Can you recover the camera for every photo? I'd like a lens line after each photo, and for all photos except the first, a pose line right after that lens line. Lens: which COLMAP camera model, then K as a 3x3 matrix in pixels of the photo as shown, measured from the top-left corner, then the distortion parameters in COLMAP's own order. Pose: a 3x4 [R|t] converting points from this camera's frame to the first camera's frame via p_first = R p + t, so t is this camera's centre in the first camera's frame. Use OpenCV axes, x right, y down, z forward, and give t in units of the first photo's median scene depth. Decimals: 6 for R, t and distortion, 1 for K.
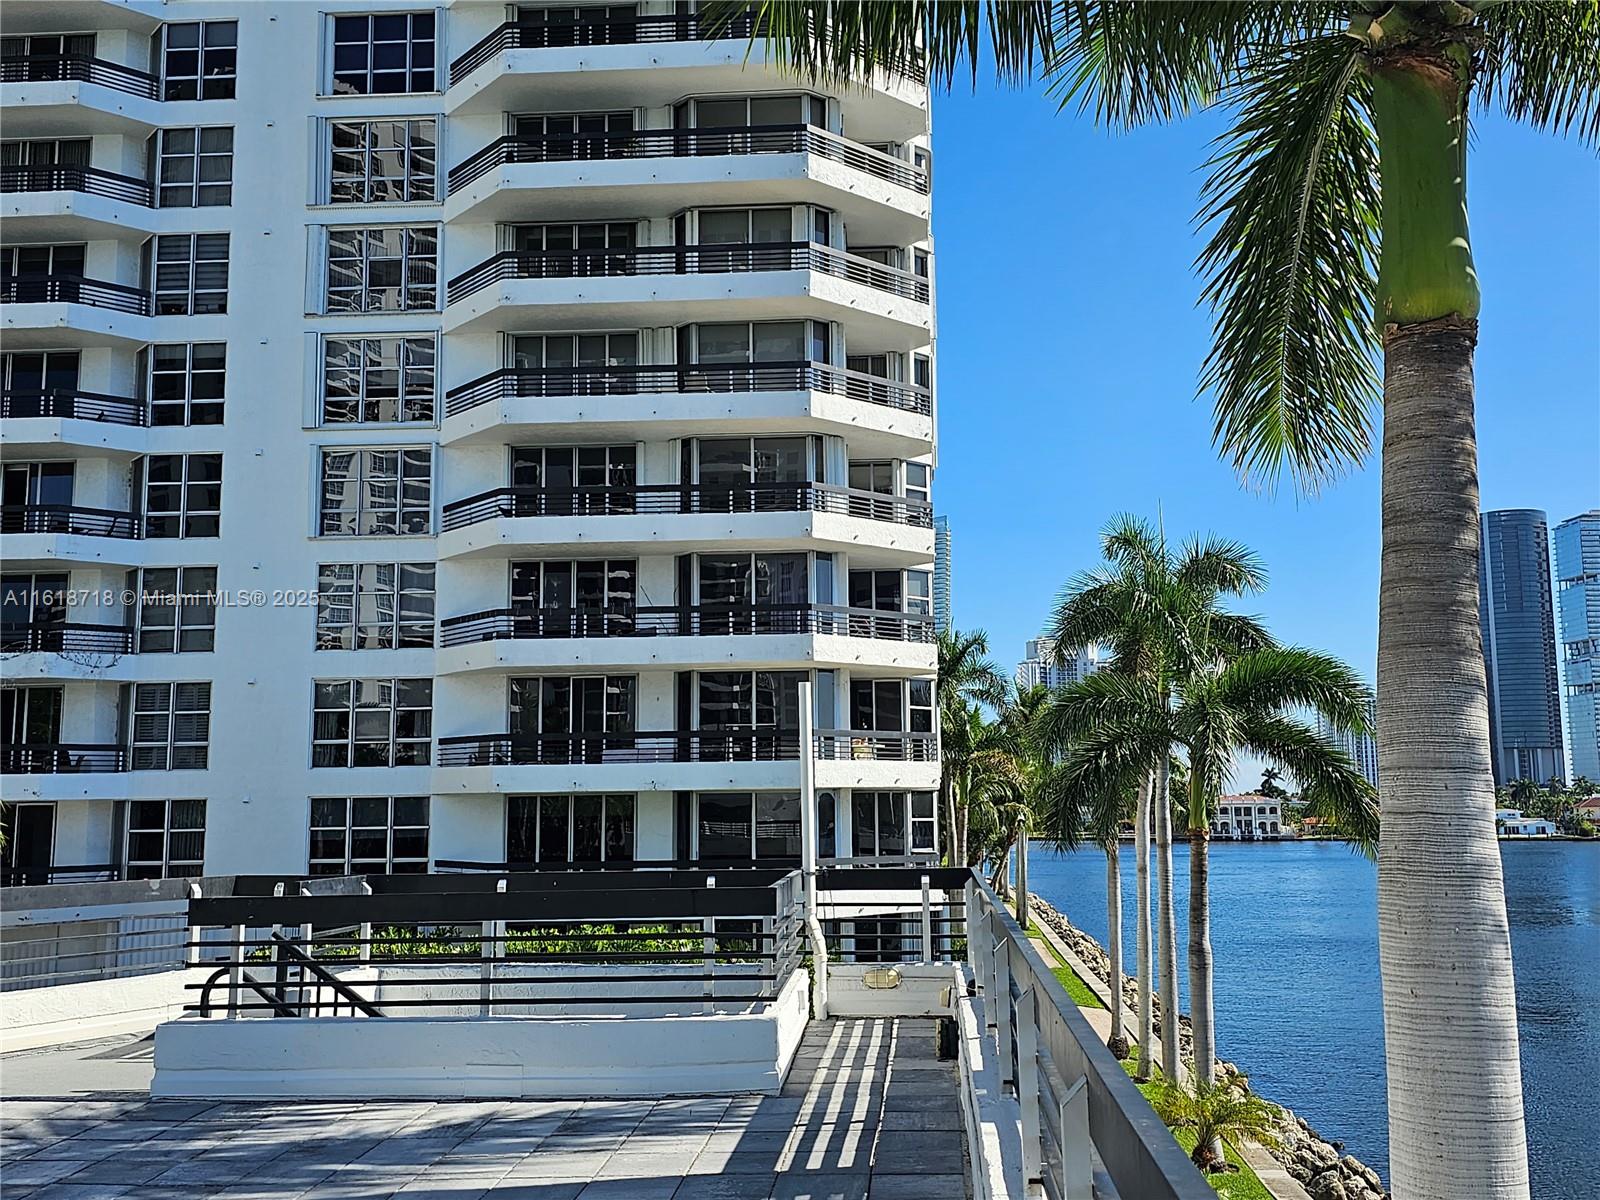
lens RADIAL K [[1492.0, 0, 800.0], [0, 1492.0, 600.0], [0, 0, 1]] dist [0.077040, -0.003182]
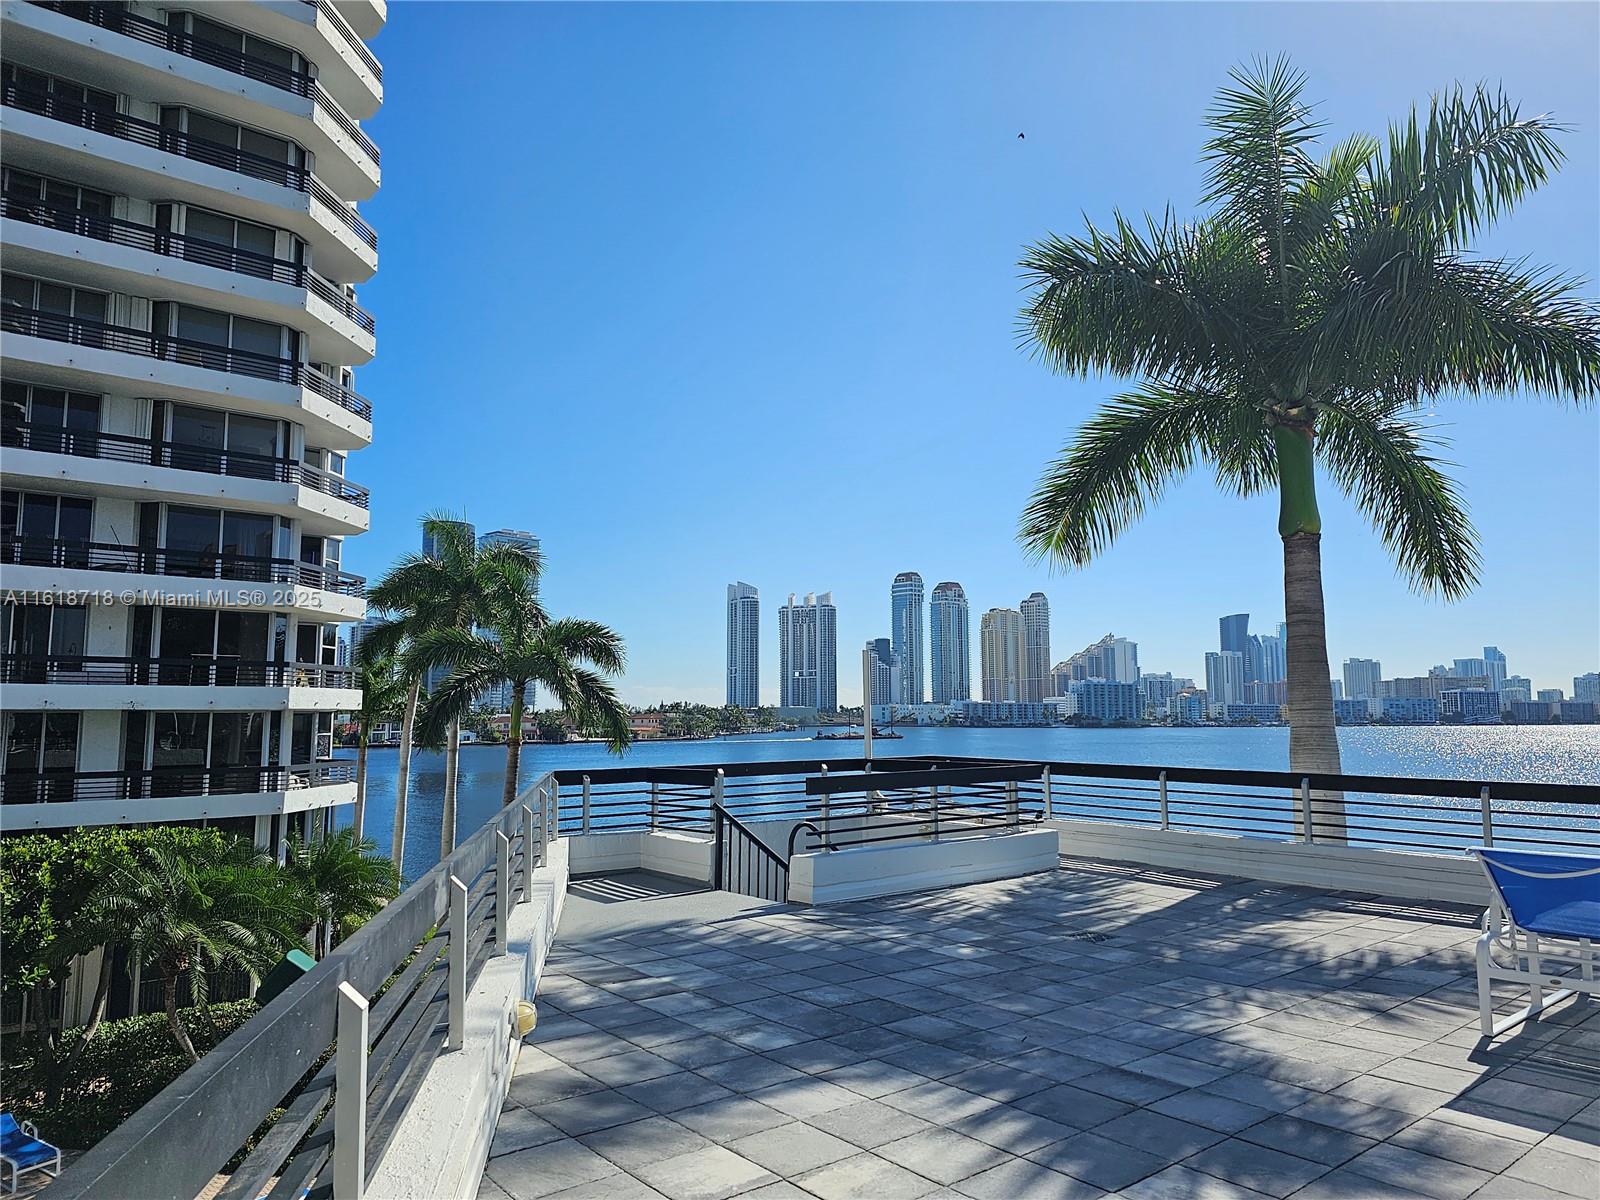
lens RADIAL K [[1089.0, 0, 800.0], [0, 1089.0, 600.0], [0, 0, 1]] dist [0.005068, 0.003568]
pose [[0.704817, 0.081255, 0.704720, -0.304095], [-0.097307, 0.995102, -0.017416, 0.009589], [-0.702684, -0.056299, 0.709271, 0.060287]]
